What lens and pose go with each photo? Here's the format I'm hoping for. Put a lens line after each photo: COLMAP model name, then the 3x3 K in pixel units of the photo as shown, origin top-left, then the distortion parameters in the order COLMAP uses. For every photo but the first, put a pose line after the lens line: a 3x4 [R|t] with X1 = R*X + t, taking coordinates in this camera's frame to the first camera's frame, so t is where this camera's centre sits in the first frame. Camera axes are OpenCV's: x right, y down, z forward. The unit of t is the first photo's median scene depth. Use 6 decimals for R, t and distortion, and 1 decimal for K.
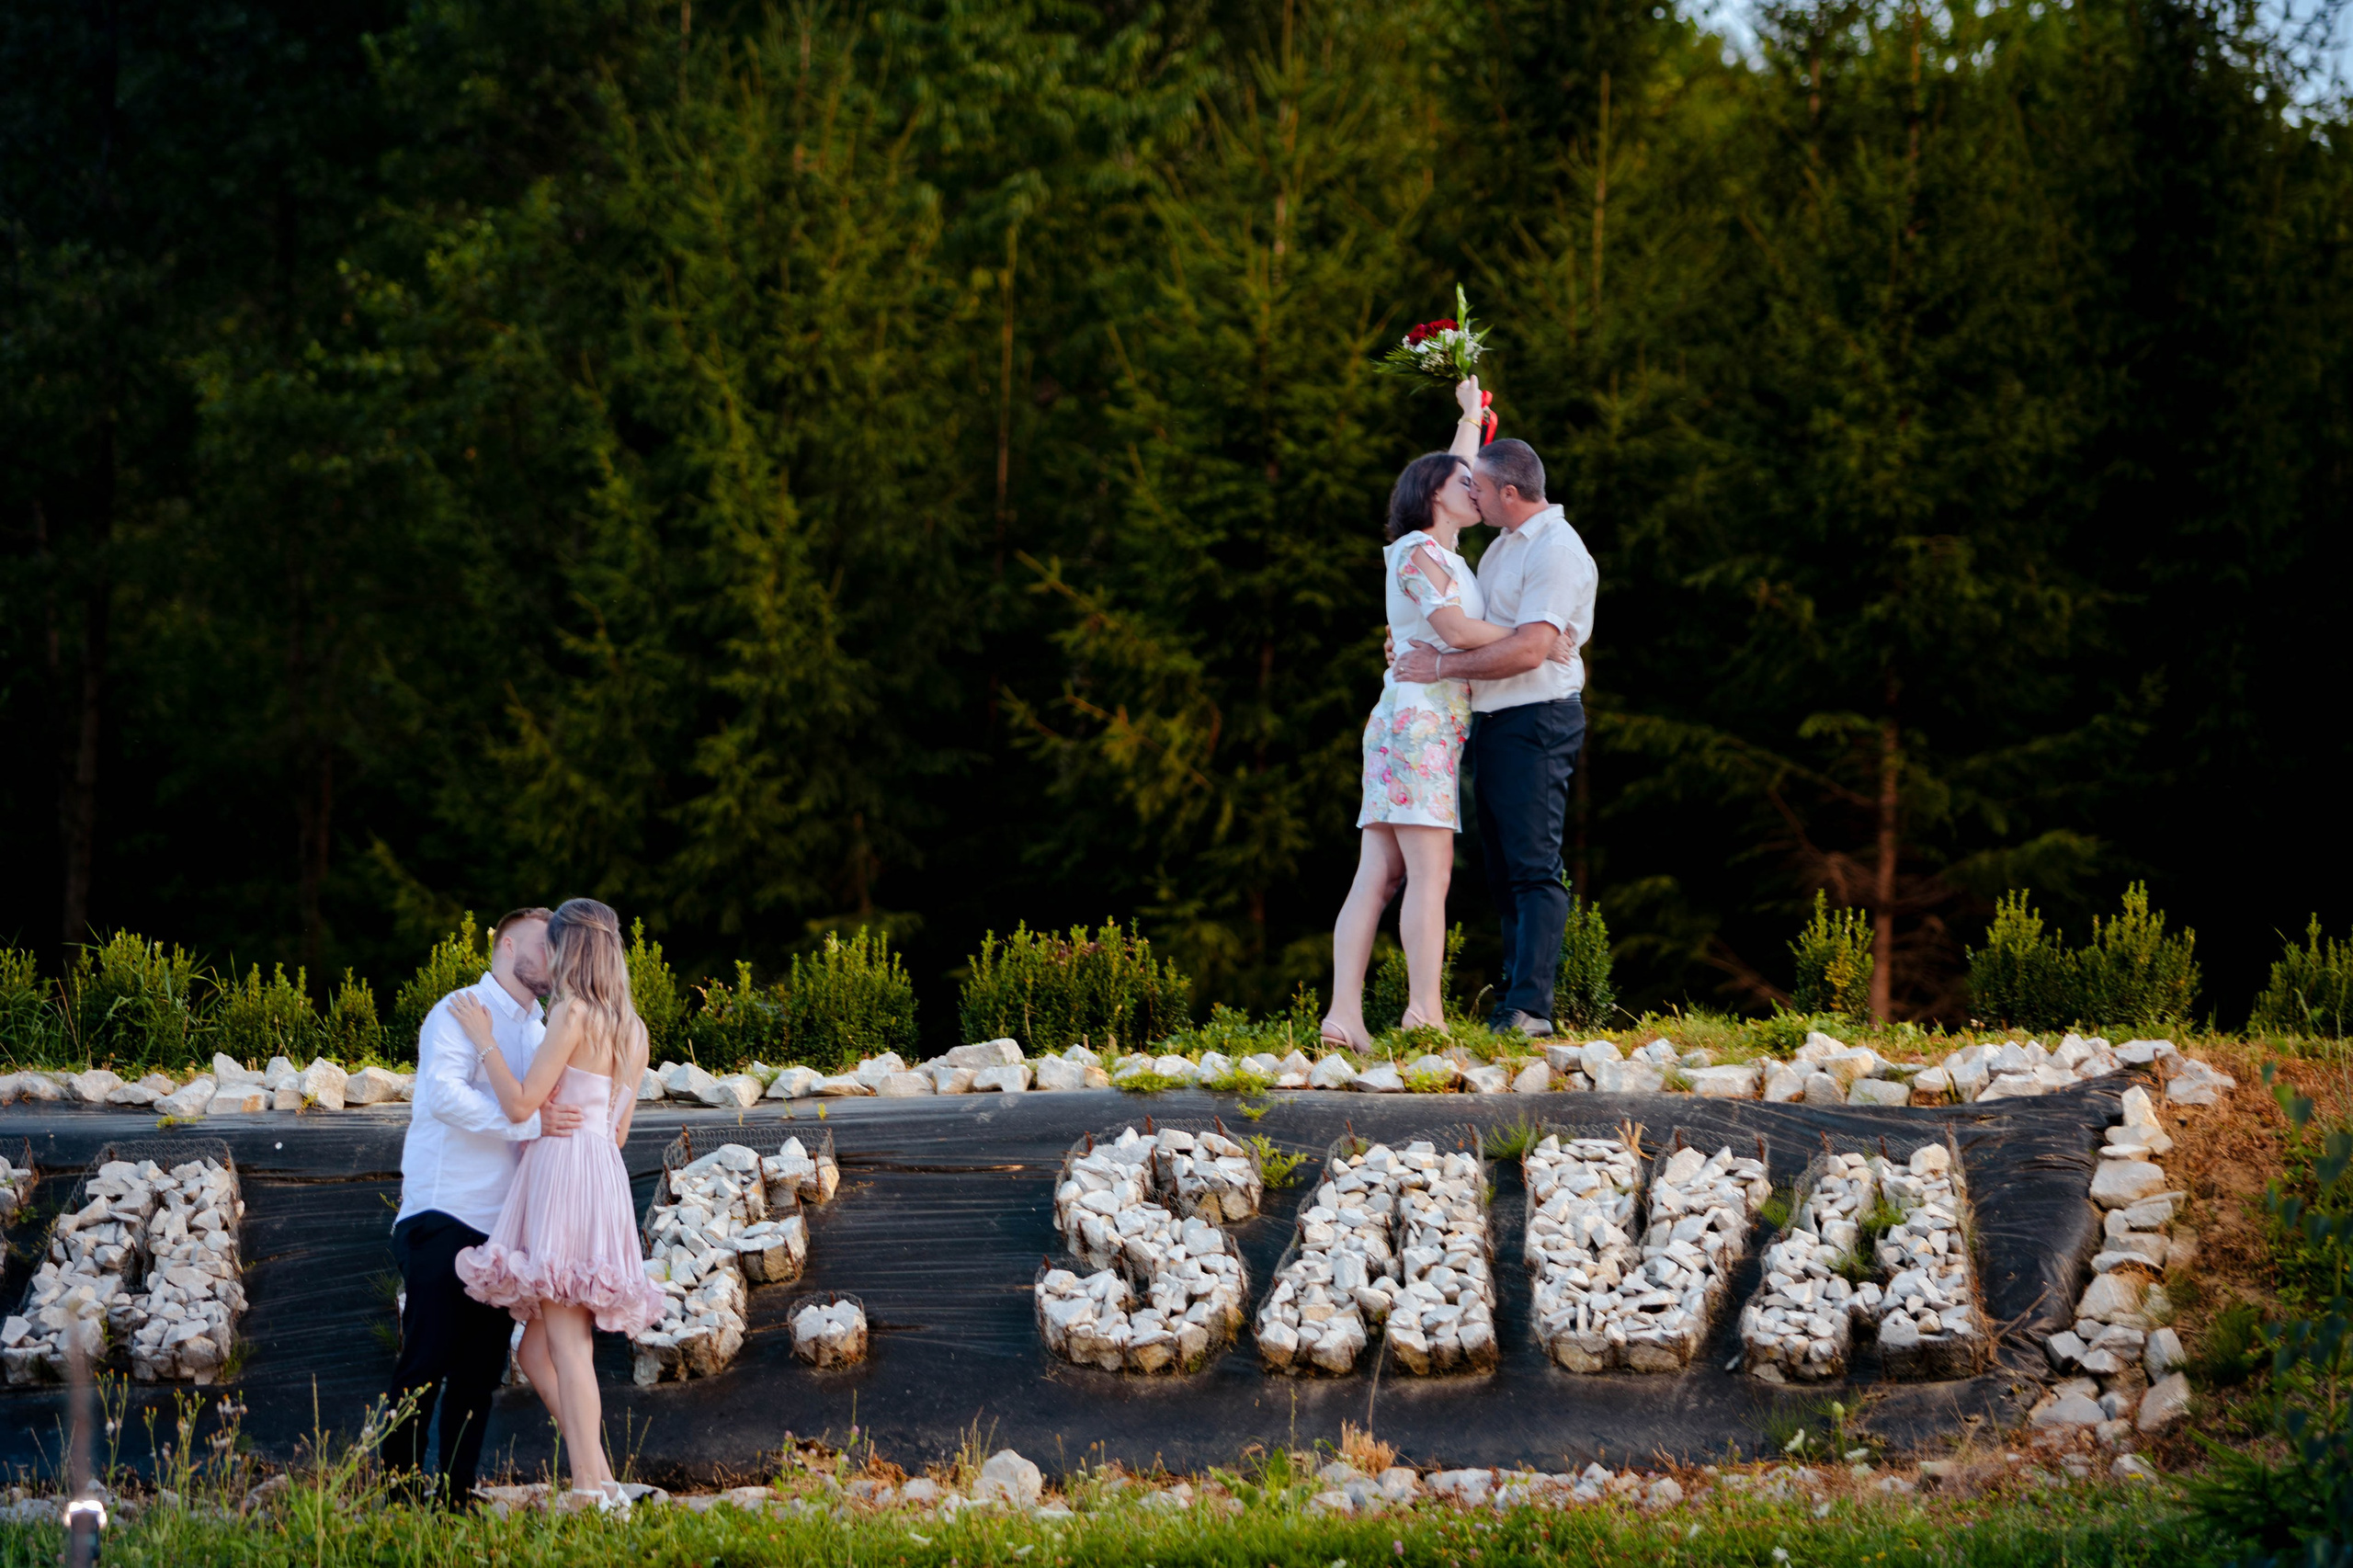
lens RADIAL K [[11034.0, 0, 1176.8], [0, 11034.0, 785.5], [0, 0, 1]] dist [-0.017802, 0.000000]
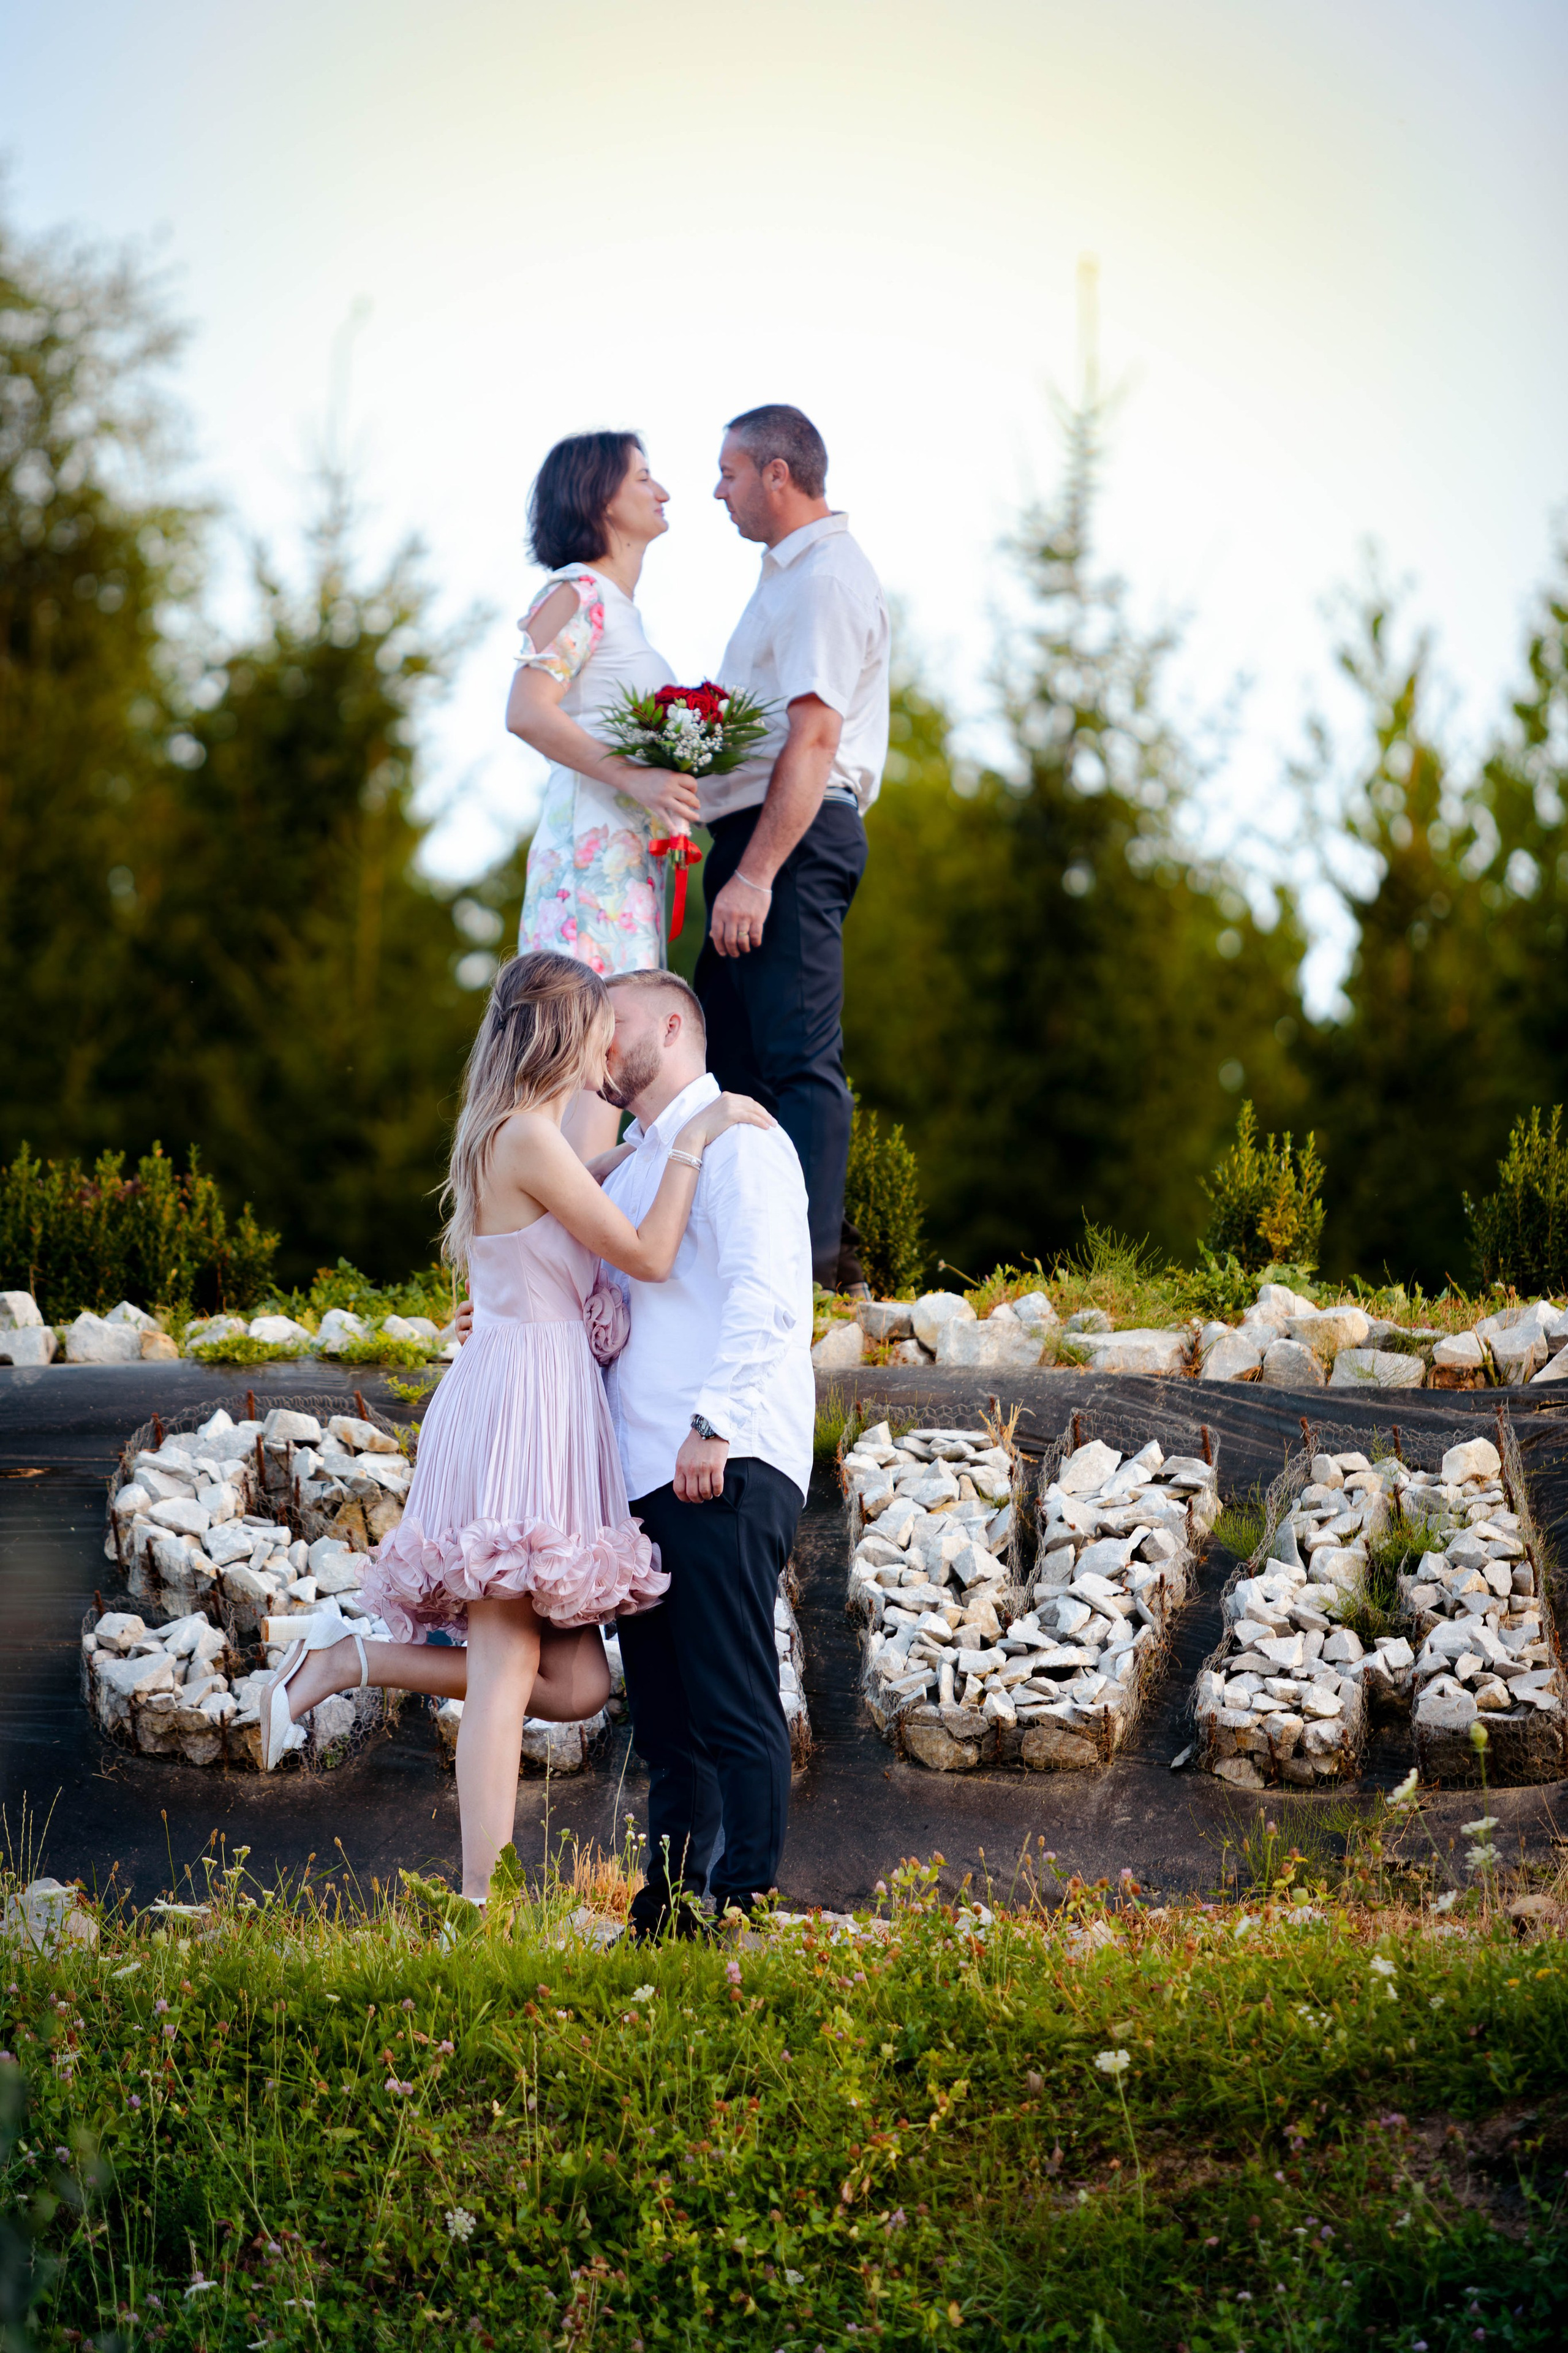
lens RADIAL K [[13218.0, 0, 783.4], [0, 13218.0, 1175.1], [0, 0, 1]] dist [-0.029511, 0.000000]
pose [[0.997384, 0.017068, 0.070241, -0.026356], [-0.014766, 0.999341, -0.033173, 0.043140], [-0.070761, 0.032049, 0.996978, 0.229179]]
